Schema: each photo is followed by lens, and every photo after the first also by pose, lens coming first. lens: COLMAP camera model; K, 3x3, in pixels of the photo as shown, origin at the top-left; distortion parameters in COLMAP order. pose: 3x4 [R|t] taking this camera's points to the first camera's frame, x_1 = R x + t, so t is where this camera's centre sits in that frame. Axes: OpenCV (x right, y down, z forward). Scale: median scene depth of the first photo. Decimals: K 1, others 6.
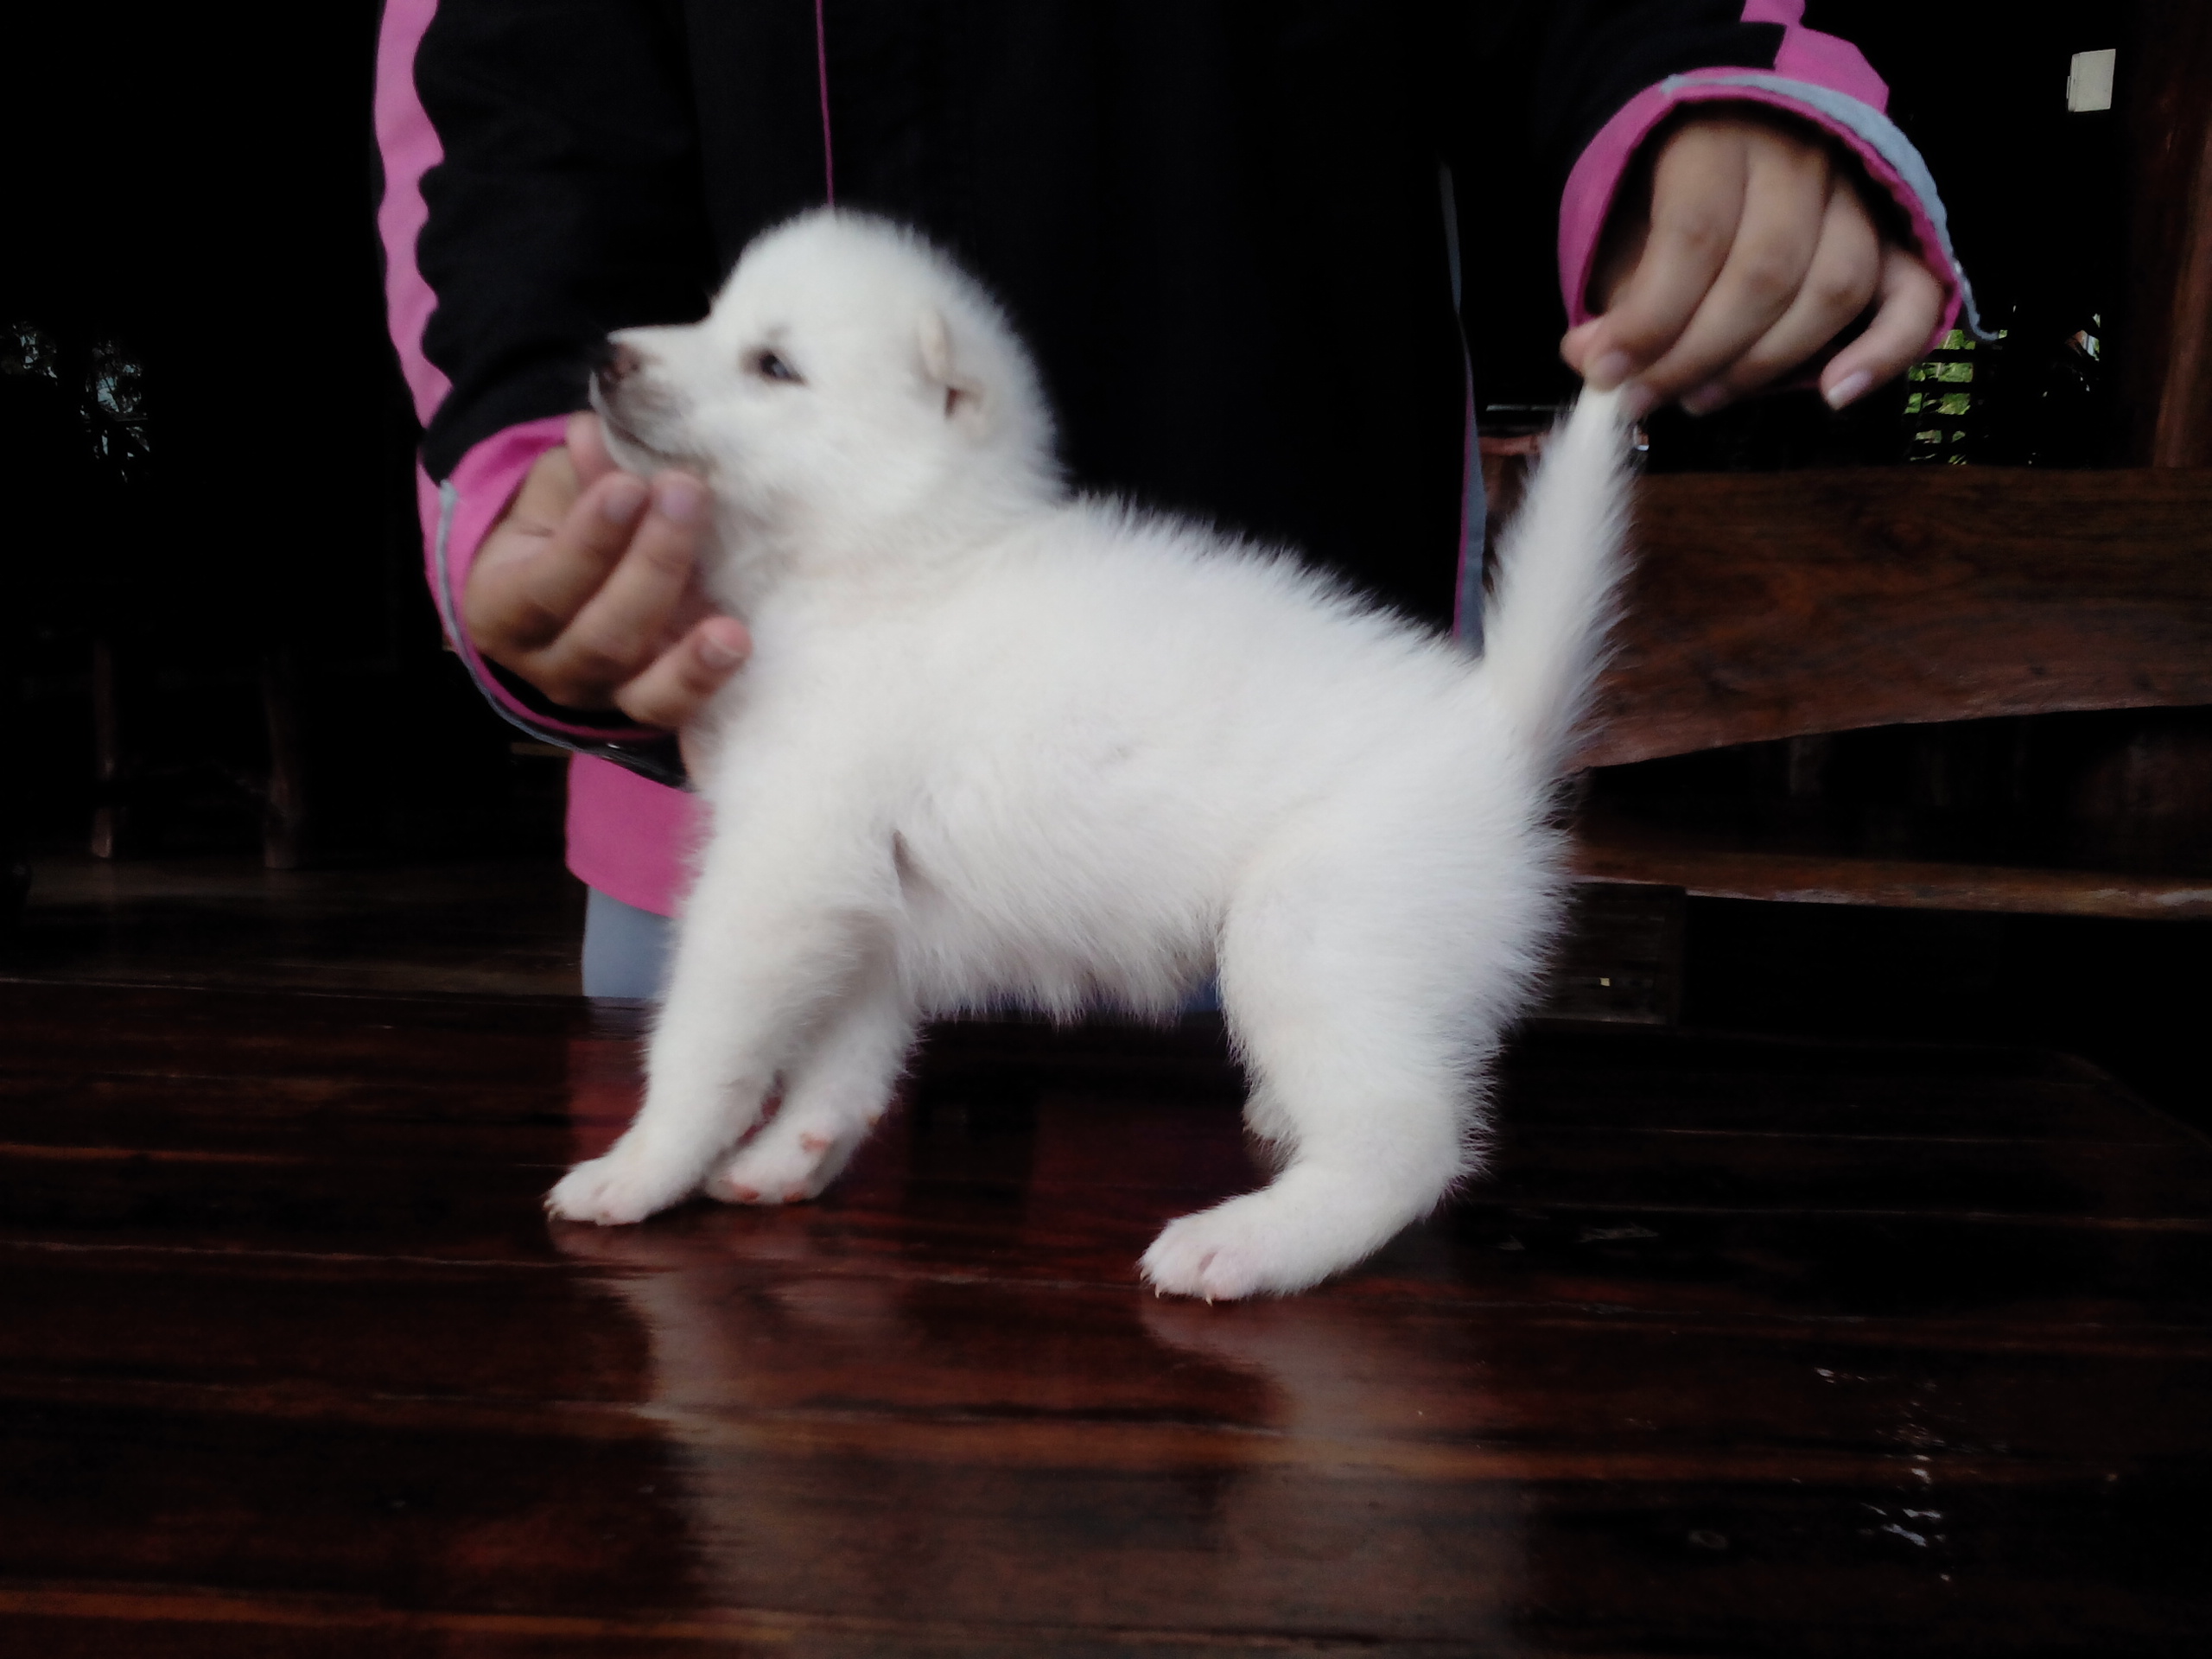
lens RADIAL K [[2109.0, 0, 1103.0], [0, 2109.0, 831.8], [0, 0, 1]] dist [0.006017, 0.000000]
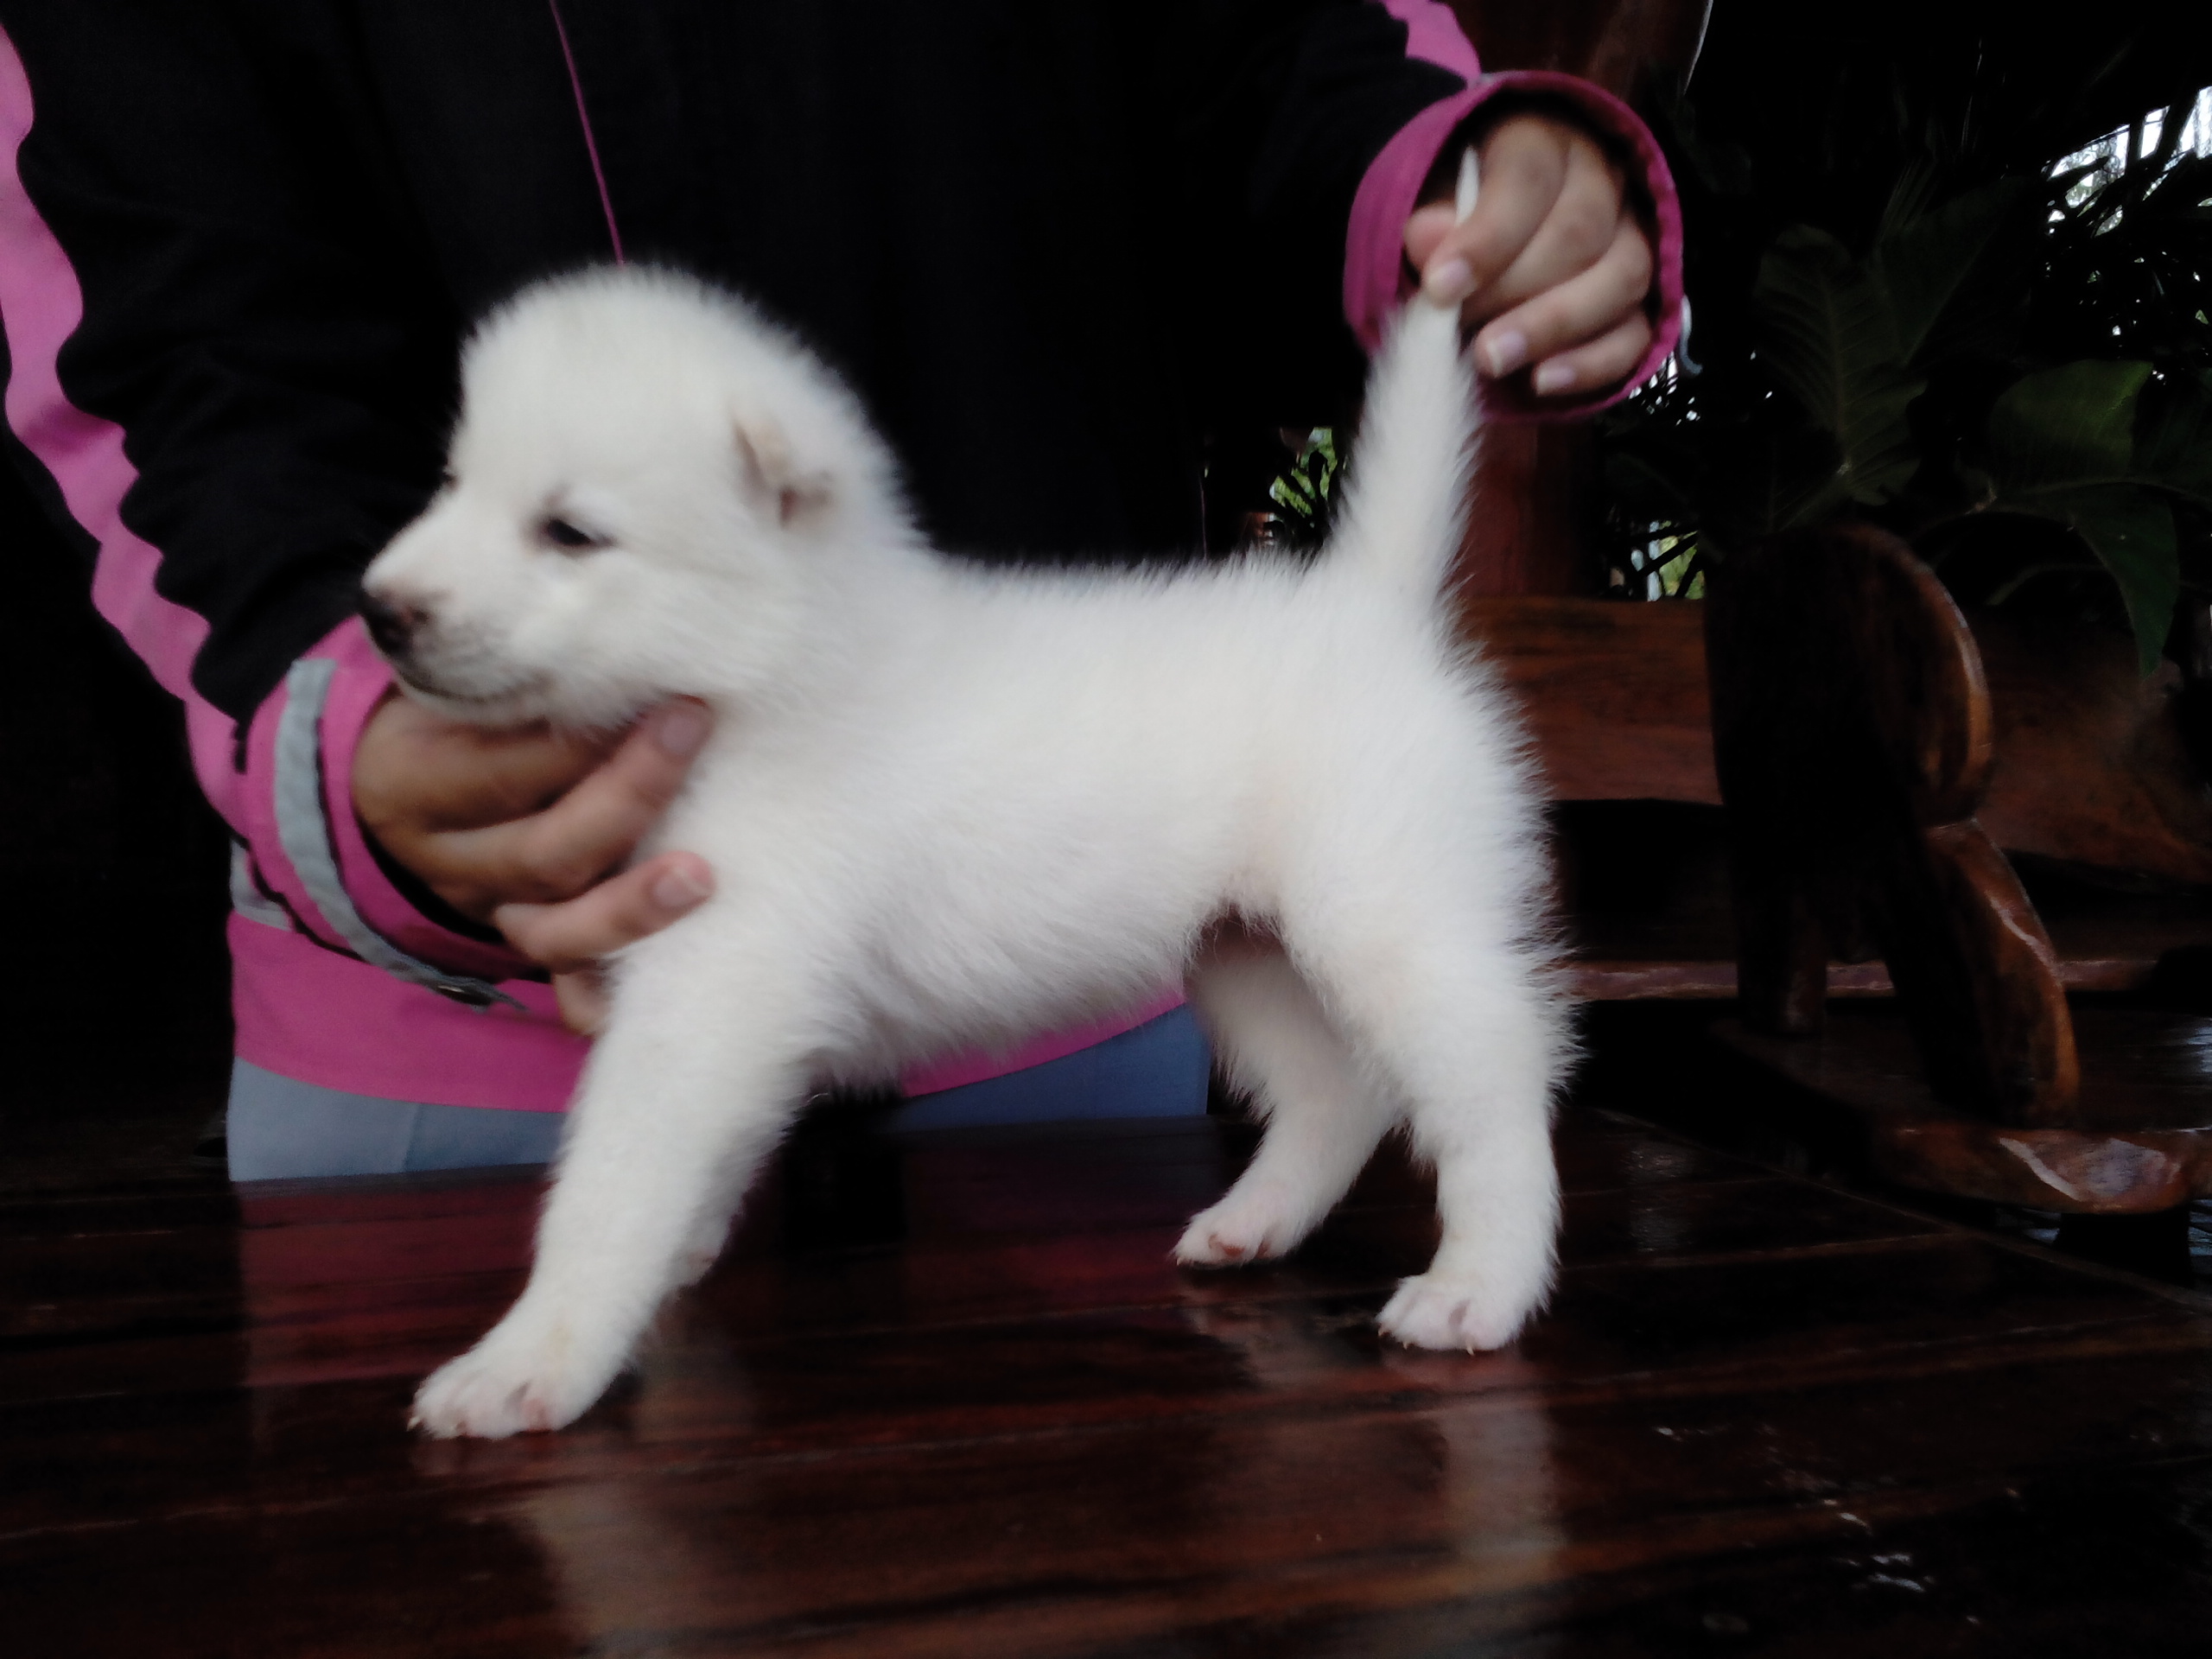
lens RADIAL K [[2109.0, 0, 1097.5], [0, 2109.0, 823.2], [0, 0, 1]] dist [0.006017, 0.000000]
pose [[0.932856, -0.030926, 0.358920, -0.241454], [0.058255, 0.996146, -0.065575, 0.035368], [-0.355508, 0.082081, 0.931062, 0.204984]]
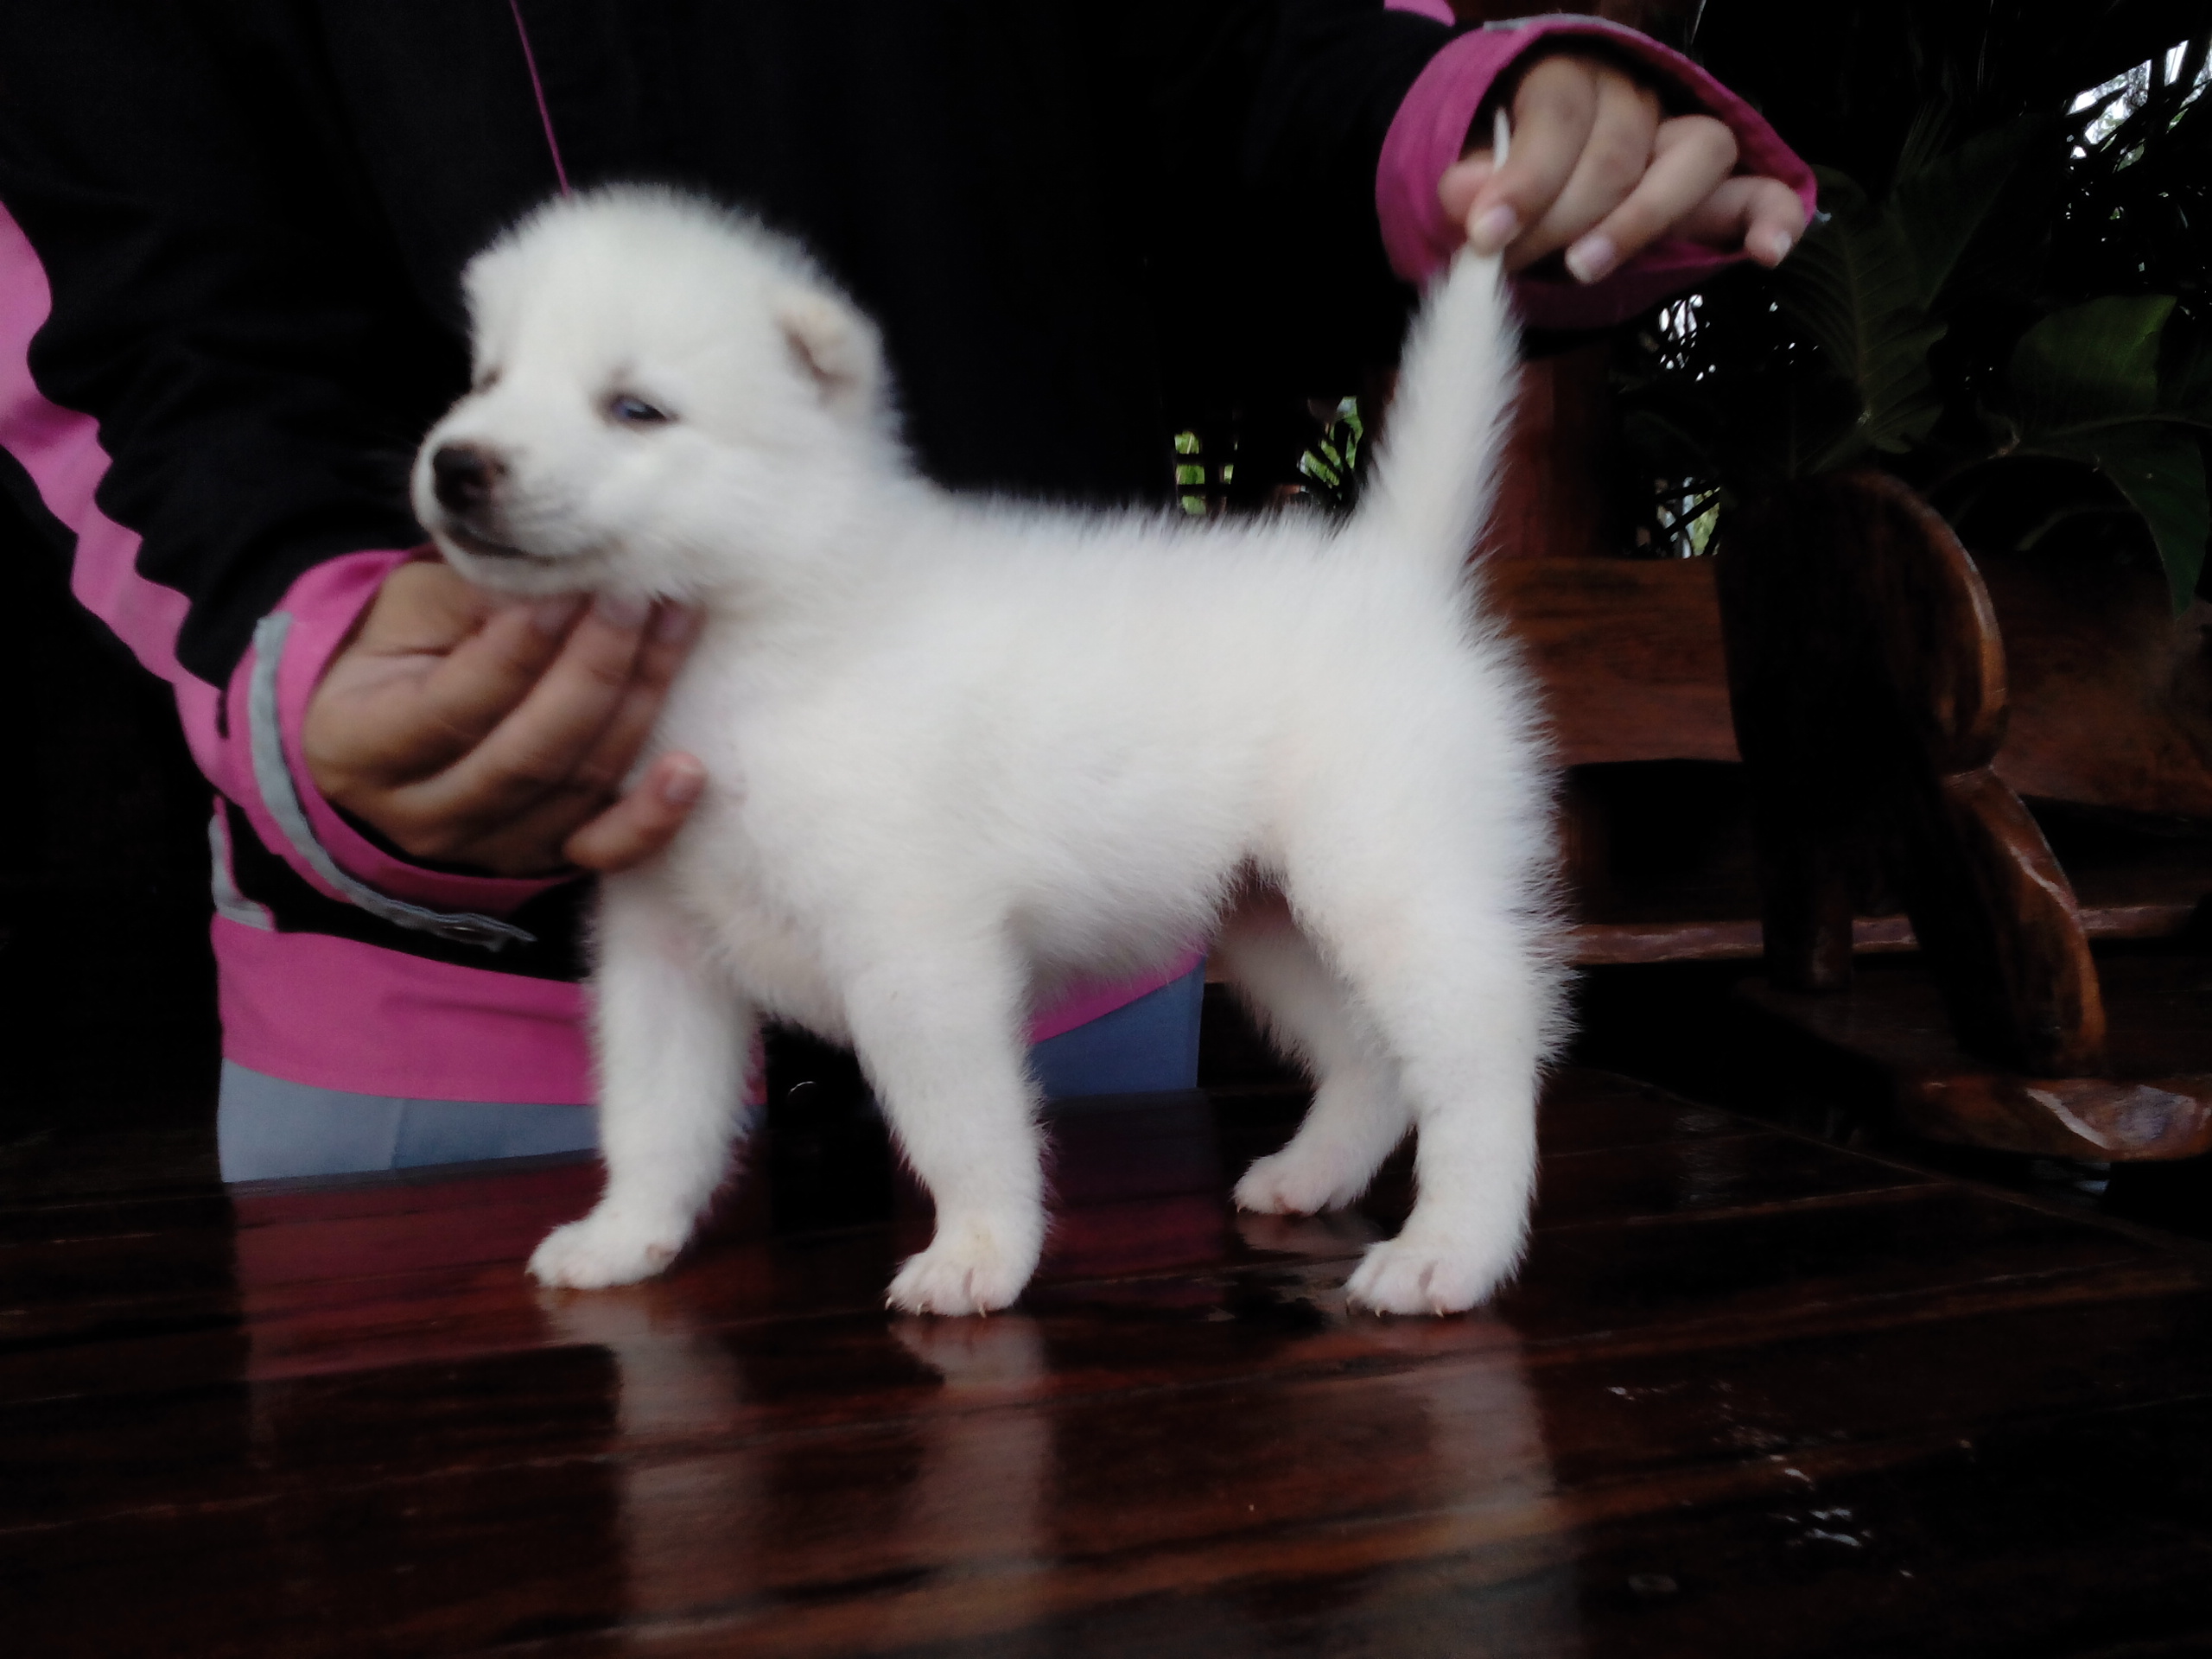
lens RADIAL K [[2109.0, 0, 1098.0], [0, 2109.0, 826.8], [0, 0, 1]] dist [0.006017, 0.000000]
pose [[0.939392, -0.065876, 0.336458, -0.180958], [0.090209, 0.994279, -0.057192, 0.045836], [-0.330765, 0.084078, 0.939960, 0.199093]]
